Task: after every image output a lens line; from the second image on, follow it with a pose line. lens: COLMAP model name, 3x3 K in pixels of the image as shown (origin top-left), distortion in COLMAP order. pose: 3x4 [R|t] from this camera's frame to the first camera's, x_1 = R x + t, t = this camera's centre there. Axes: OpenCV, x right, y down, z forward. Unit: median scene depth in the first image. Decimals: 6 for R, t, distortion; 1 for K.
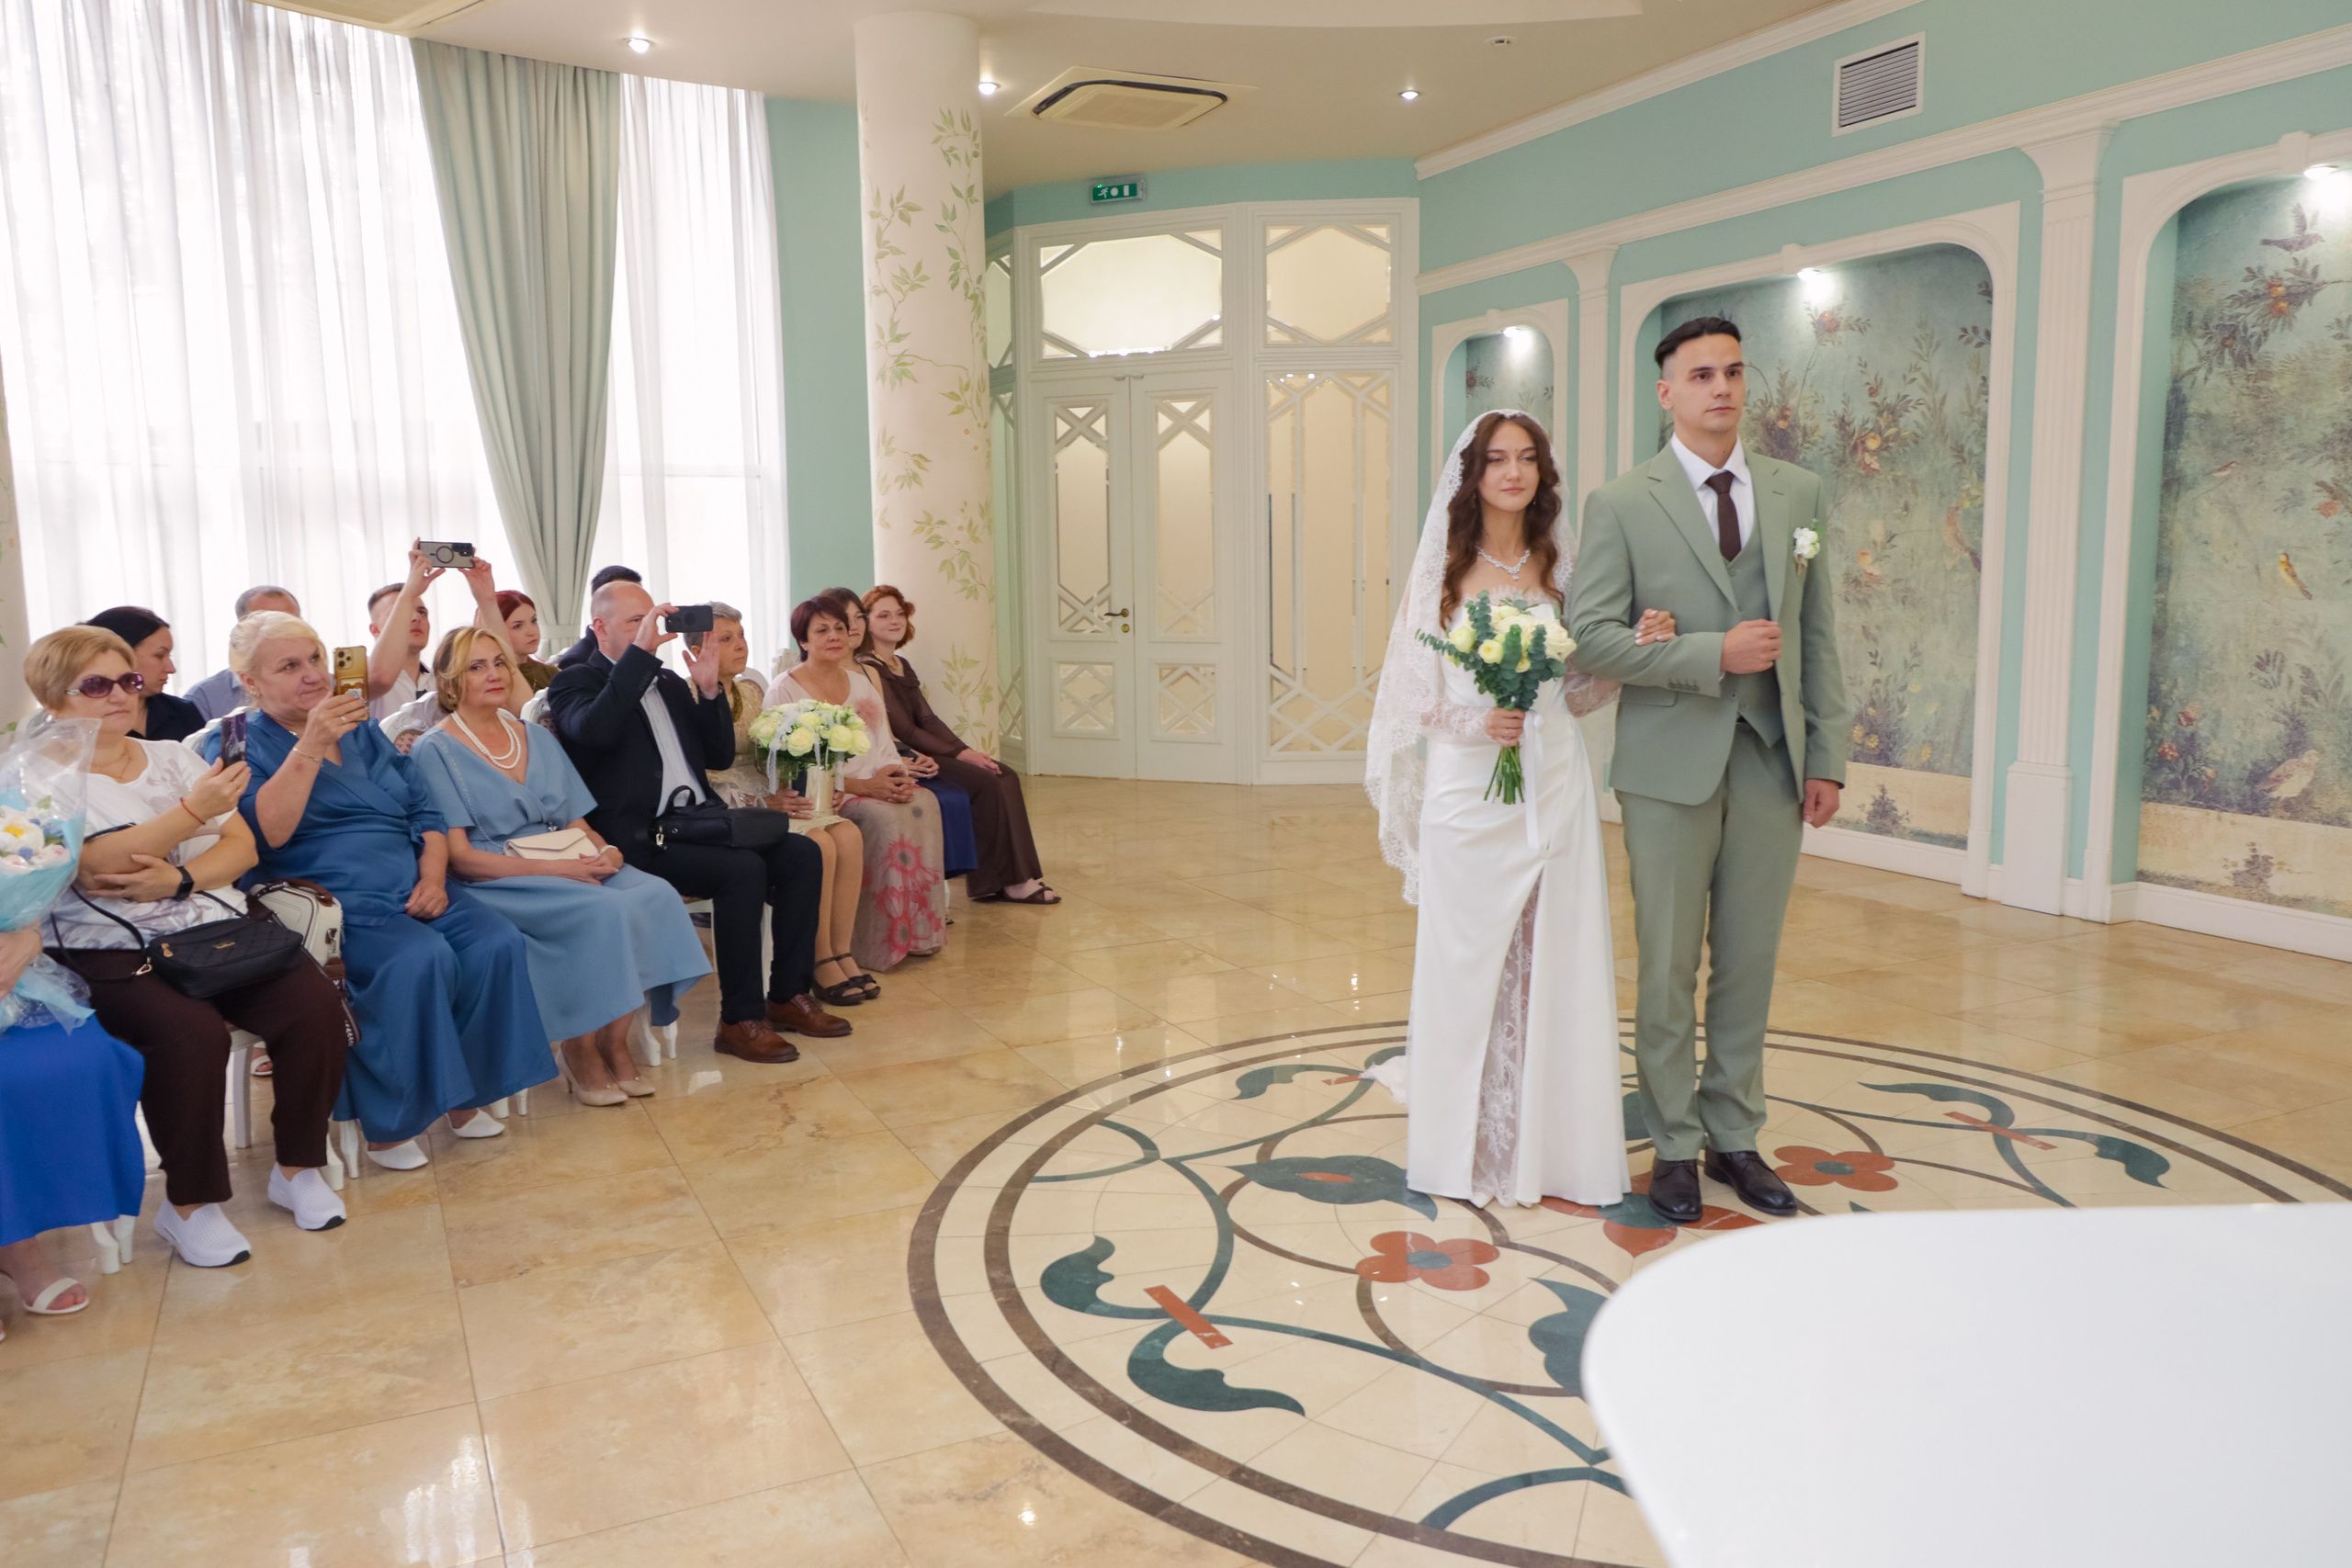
lens RADIAL K [[1740.3, 0, 1181.6], [0, 1740.3, 780.6], [0, 0, 1]] dist [0.006173, 0.001908]
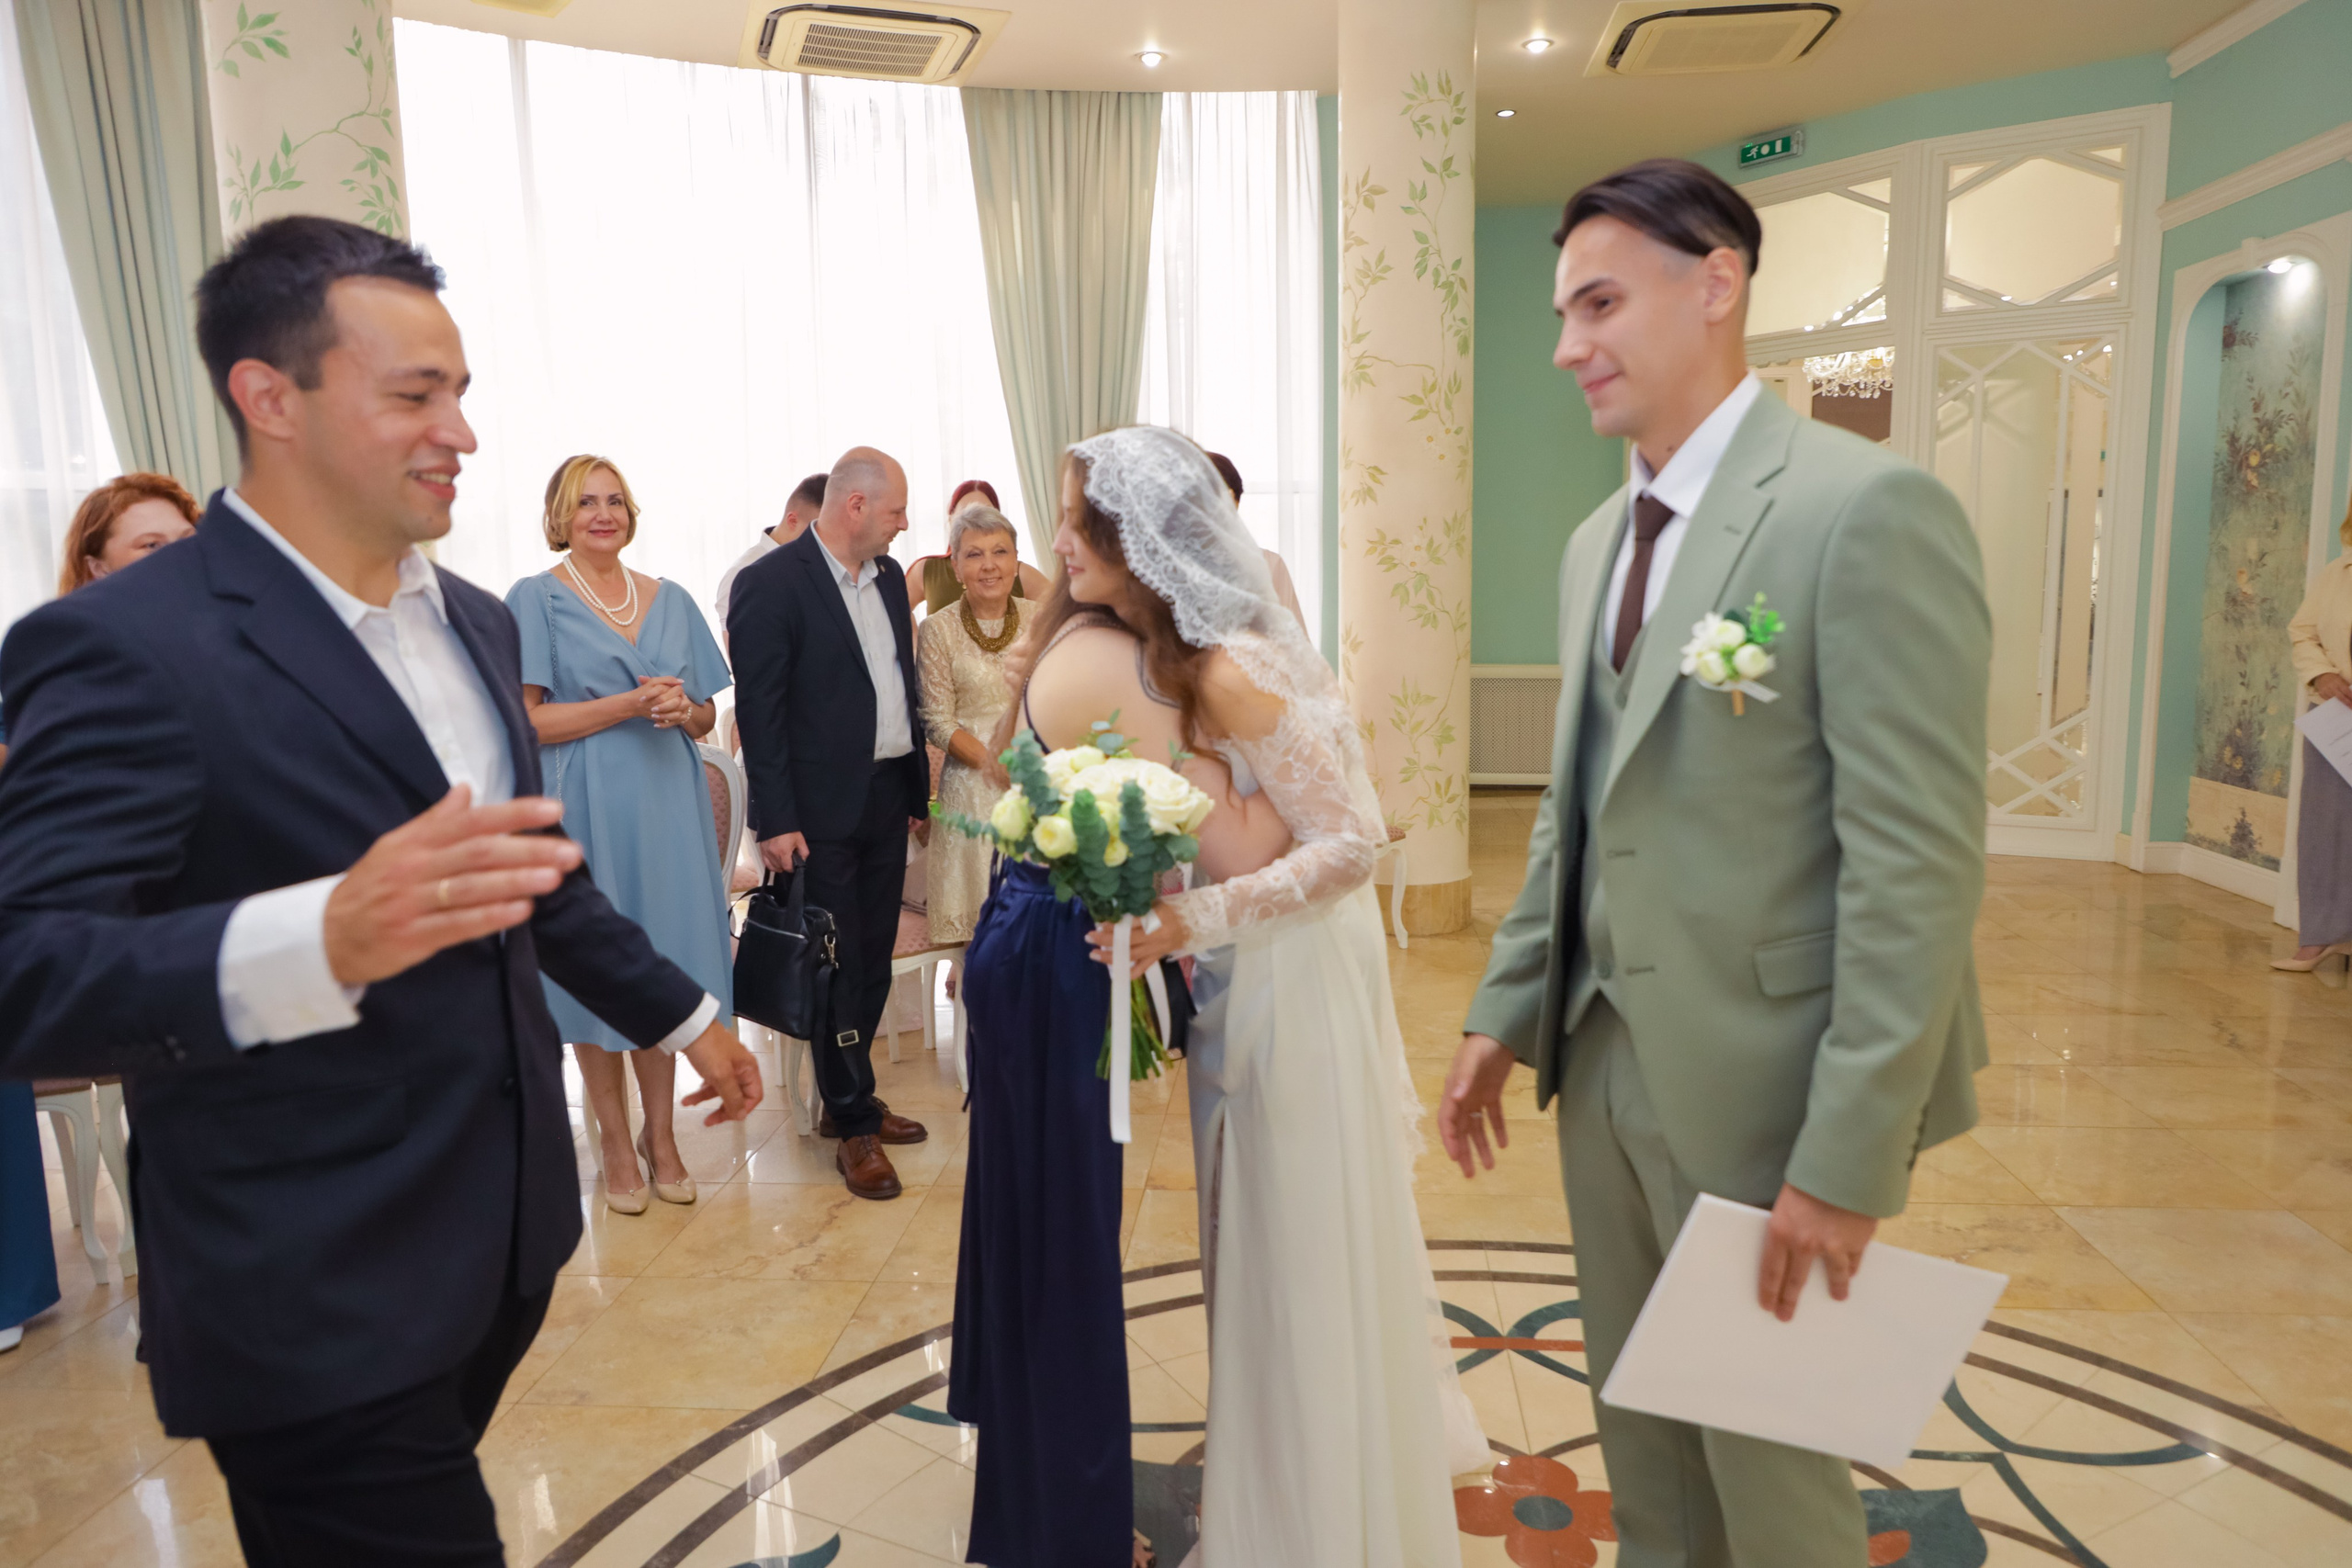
lens RADIAL K [[1585.4, 0, 1176.9], [0, 1585.4, 790.3], [0, 0, 1]] dist [0.002312, 0.004933]
pose [[0.854618, 0.072834, -0.514123, 0.231928], [-0.062578, 0.997344, 0.037269, -0.052364], [0.515472, 0.000322, 0.856906, 0.287386]]
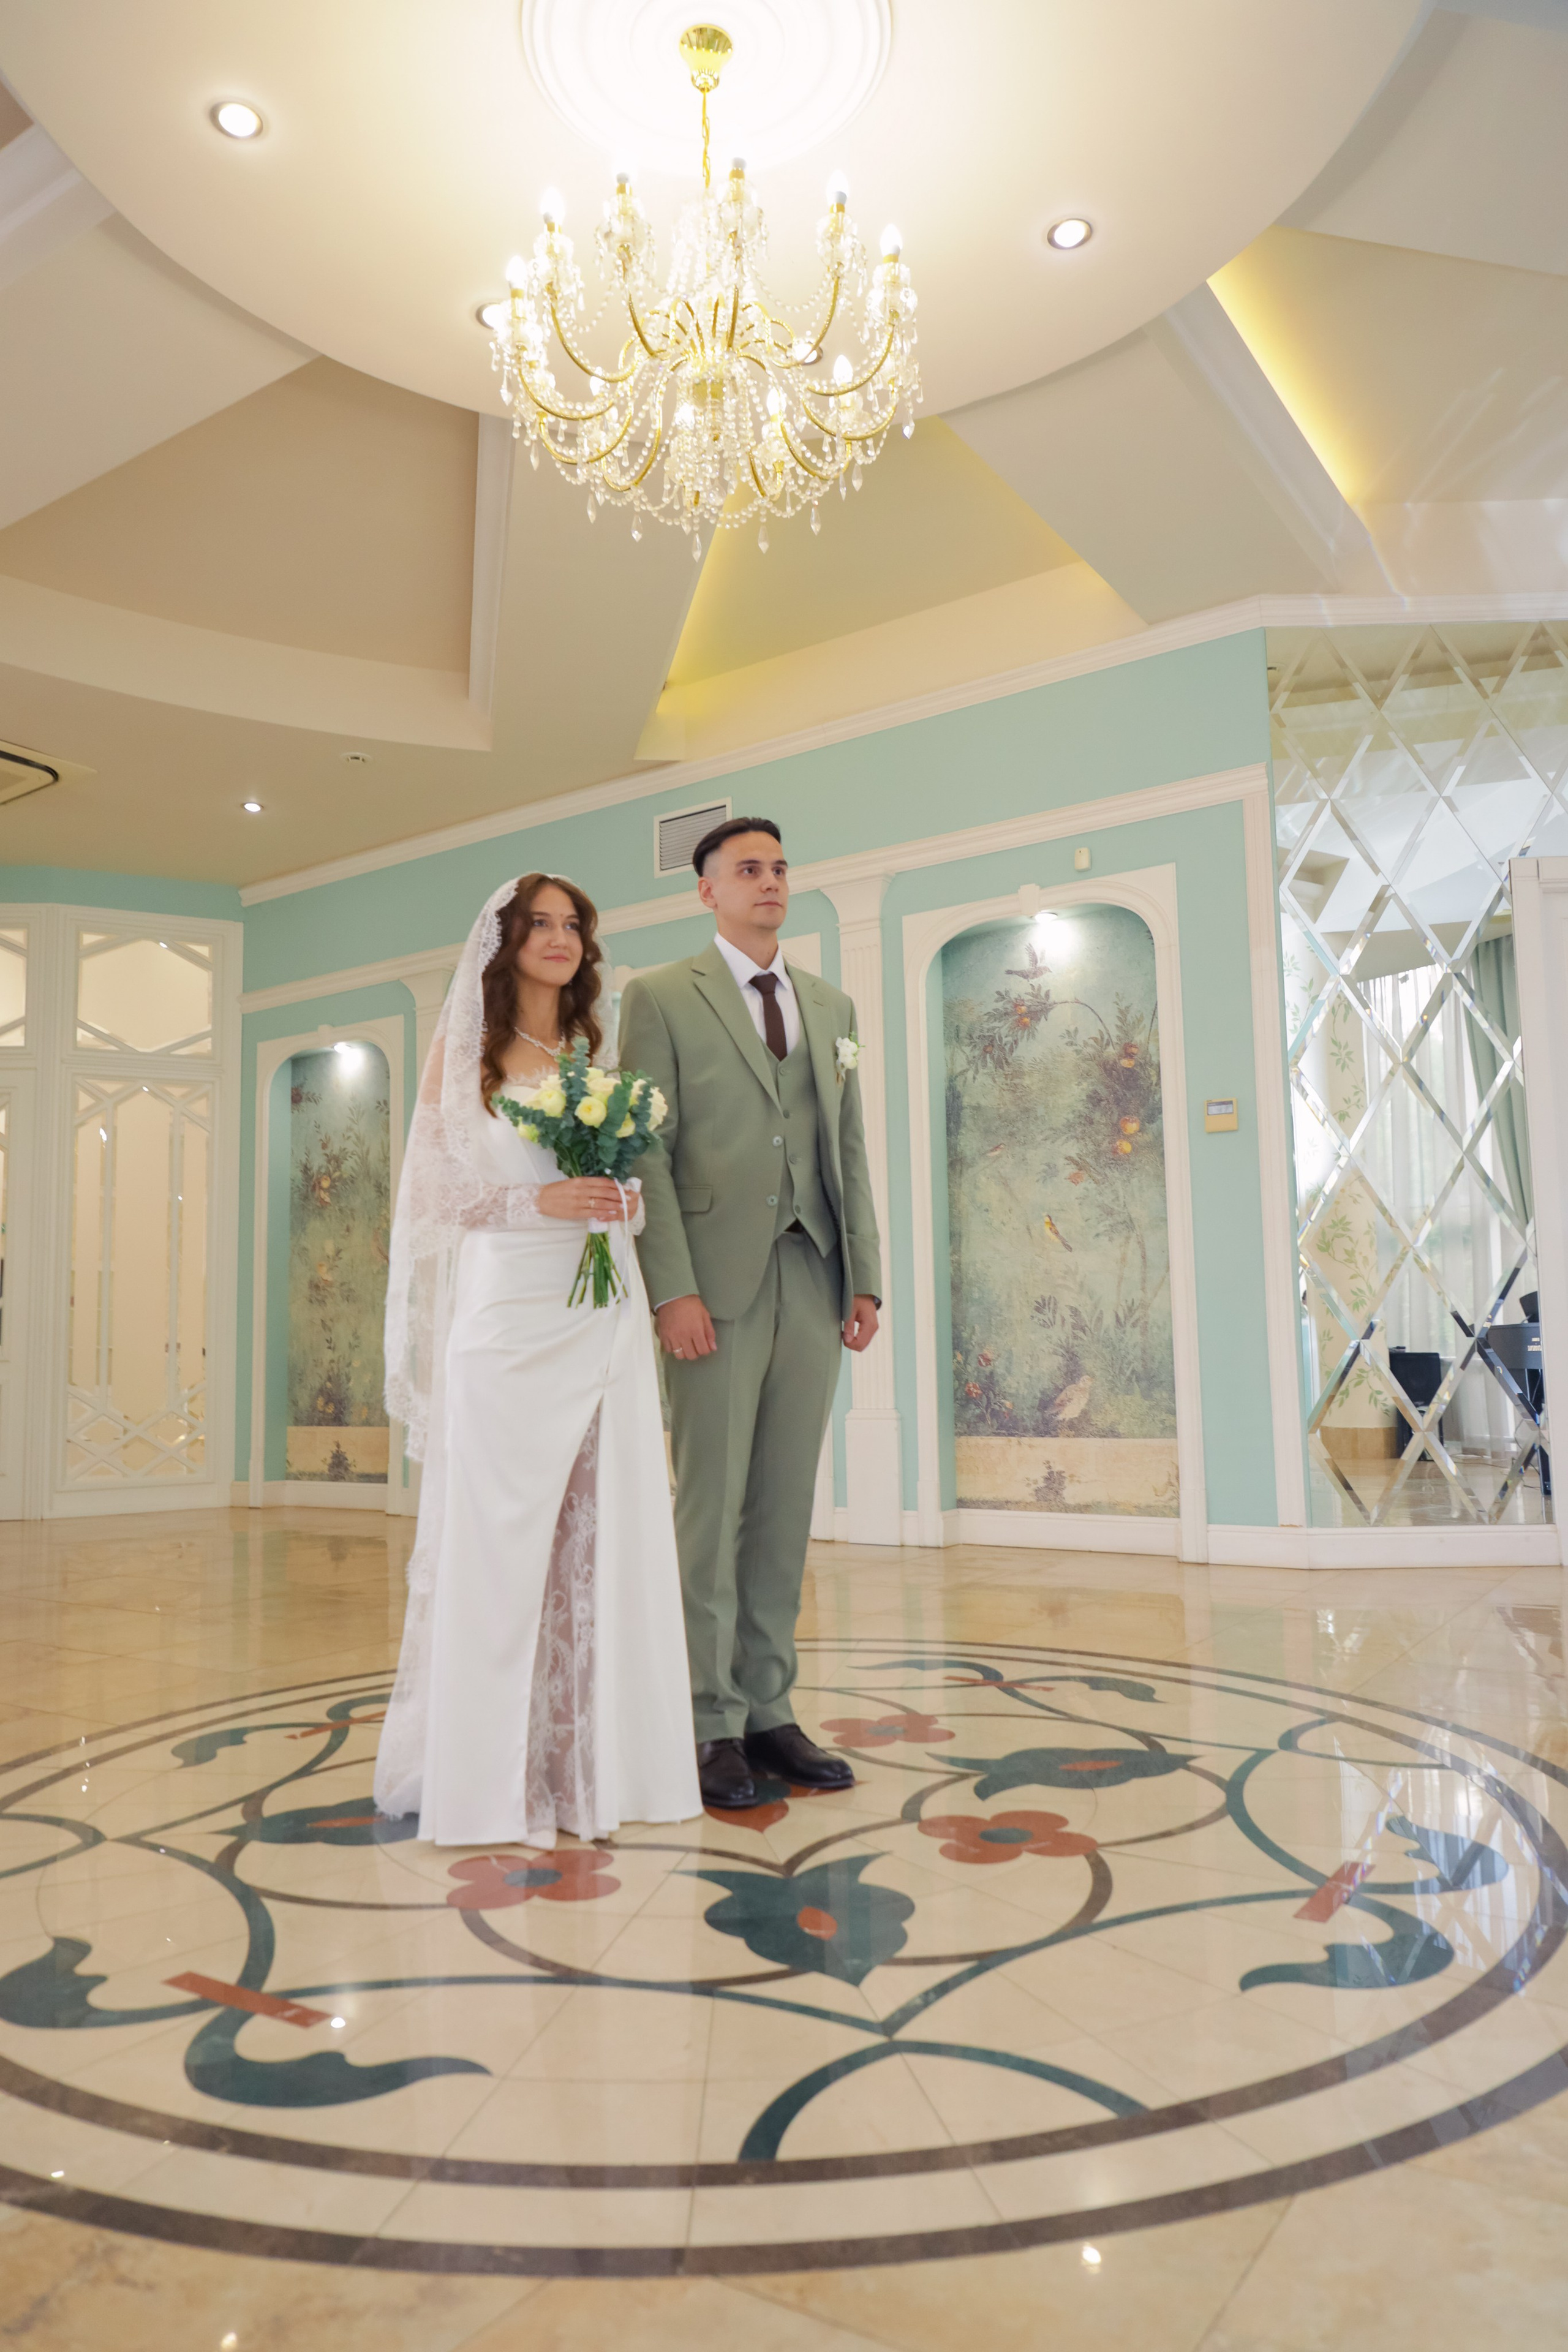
lens RADIAL K [[1585.5, 0, 784.7], [0, 1585.5, 1190.5], [0, 0, 1]] dist [0.002312, 0.004933]
pose [[0.865699, 0.047172, 0.498337, -0.073376], [0.073989, 0.972555, -0.220594, 0.078210], [-0.495066, 0.227839, 0.838450, 0.152158]]
